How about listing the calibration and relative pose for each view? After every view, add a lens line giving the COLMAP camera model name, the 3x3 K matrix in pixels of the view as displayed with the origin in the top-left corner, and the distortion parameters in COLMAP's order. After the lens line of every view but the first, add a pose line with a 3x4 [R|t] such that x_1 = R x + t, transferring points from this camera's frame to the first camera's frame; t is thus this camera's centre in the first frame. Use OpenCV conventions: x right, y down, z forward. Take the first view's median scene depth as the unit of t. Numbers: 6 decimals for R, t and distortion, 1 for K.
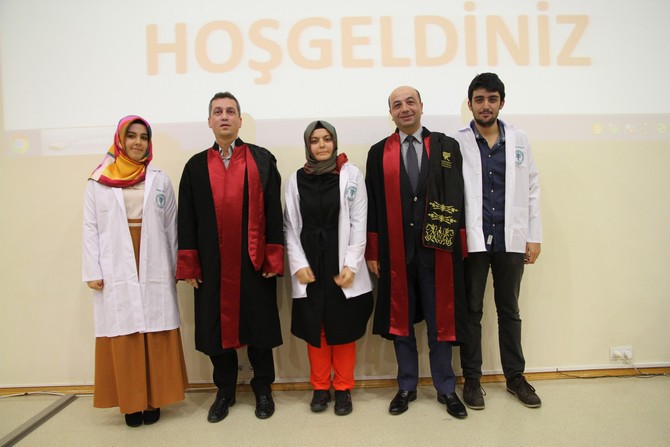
lens RADIAL K [[490.1, 0, 324.9], [0, 490.1, 220.1], [0, 0, 1]] dist [-0.104370, 0.063143]
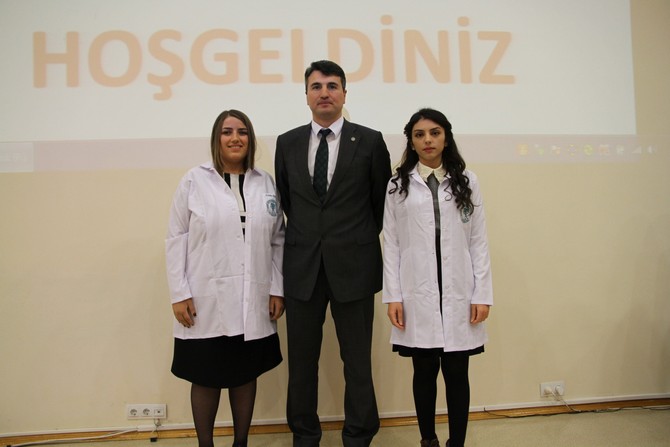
lens RADIAL K [[524.1, 0, 333.3], [0, 524.1, 221.3], [0, 0, 1]] dist [-0.114131, 0.107605]
pose [[0.997107, 0.000874, 0.076007, 0.120563], [0.002891, 0.998774, -0.049412, -0.000875], [-0.075957, 0.049489, 0.995882, 0.013420]]
